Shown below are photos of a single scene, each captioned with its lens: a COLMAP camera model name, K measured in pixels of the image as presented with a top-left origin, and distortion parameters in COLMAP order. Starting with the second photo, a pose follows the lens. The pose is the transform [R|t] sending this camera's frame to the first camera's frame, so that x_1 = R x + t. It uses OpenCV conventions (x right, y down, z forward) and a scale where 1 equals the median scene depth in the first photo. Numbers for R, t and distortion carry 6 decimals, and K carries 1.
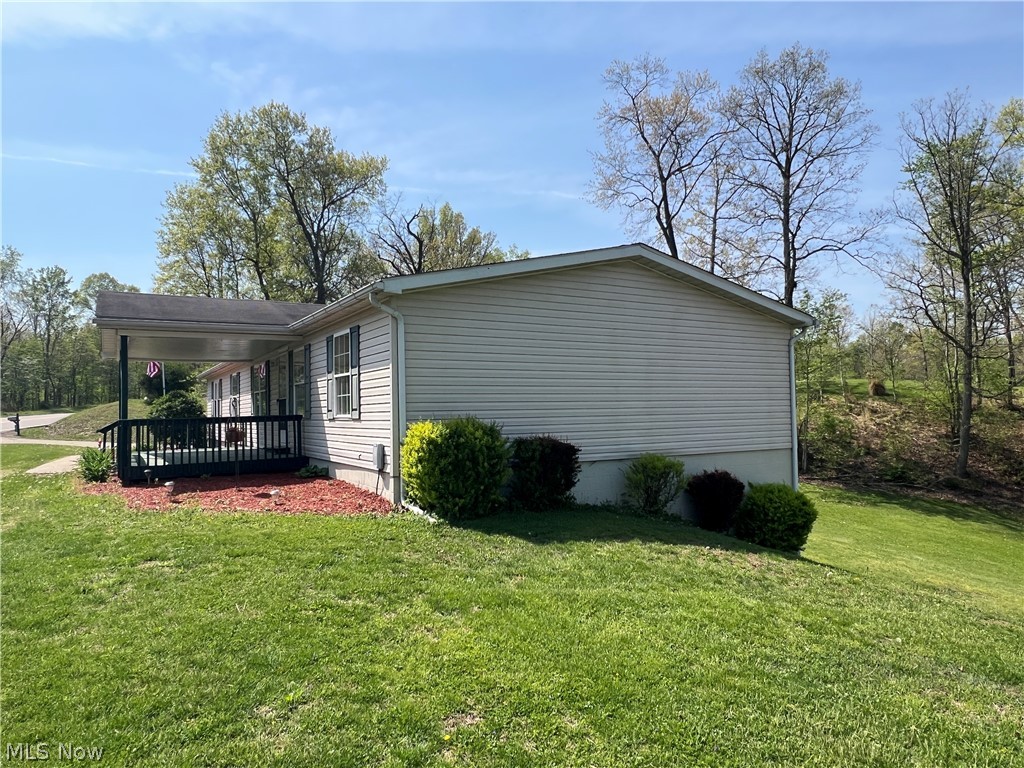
lens RADIAL K [[675.7, 0, 512.0], [0, 675.7, 384.0], [0, 0, 1]] dist [0.002928, -0.001706]
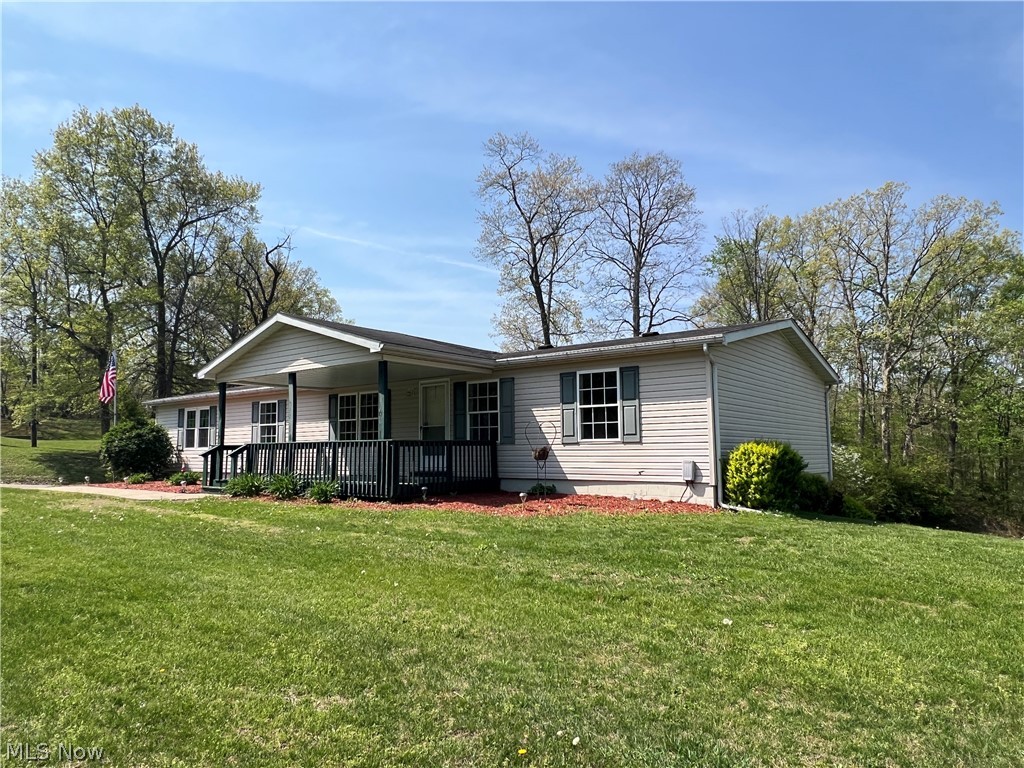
lens RADIAL K [[675.7, 0, 512.0], [0, 675.7, 384.0], [0, 0, 1]] dist [0.002928, -0.001706]
pose [[0.931908, 0.051141, 0.359072, -0.227088], [-0.027396, 0.997106, -0.070911, 0.010289], [-0.361659, 0.056246, 0.930612, -0.016228]]
